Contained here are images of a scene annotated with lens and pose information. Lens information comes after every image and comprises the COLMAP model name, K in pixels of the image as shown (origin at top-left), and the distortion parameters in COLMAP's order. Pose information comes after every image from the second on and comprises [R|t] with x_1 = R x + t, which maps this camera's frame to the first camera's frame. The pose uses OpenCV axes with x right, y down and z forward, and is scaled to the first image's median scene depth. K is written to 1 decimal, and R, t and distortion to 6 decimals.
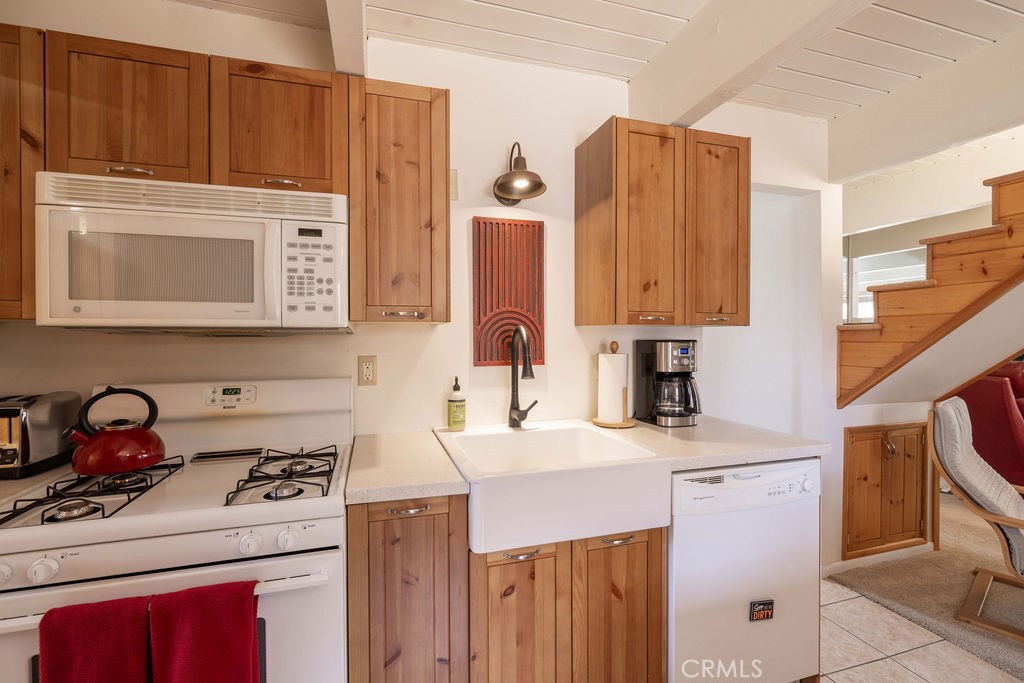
lens RADIAL K [[462.3, 0, 512.0], [0, 462.3, 341.5], [0, 0, 1]] dist [-0.009528, -0.000216]
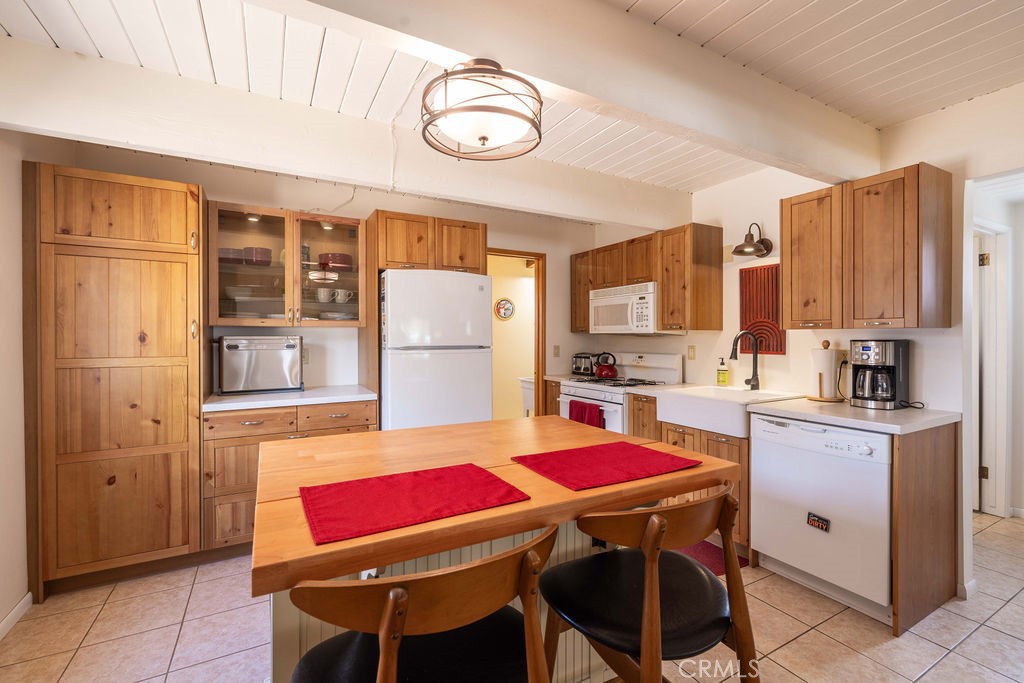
lens RADIAL K [[436.5, 0, 508.3], [0, 436.5, 337.4], [0, 0, 1]] dist [-0.000294, -0.000014]
pose [[0.214067, 0.005414, -0.976804, 1.752276], [-0.004391, 0.999980, 0.004580, -0.013885], [0.976809, 0.003309, 0.214087, -0.291028]]
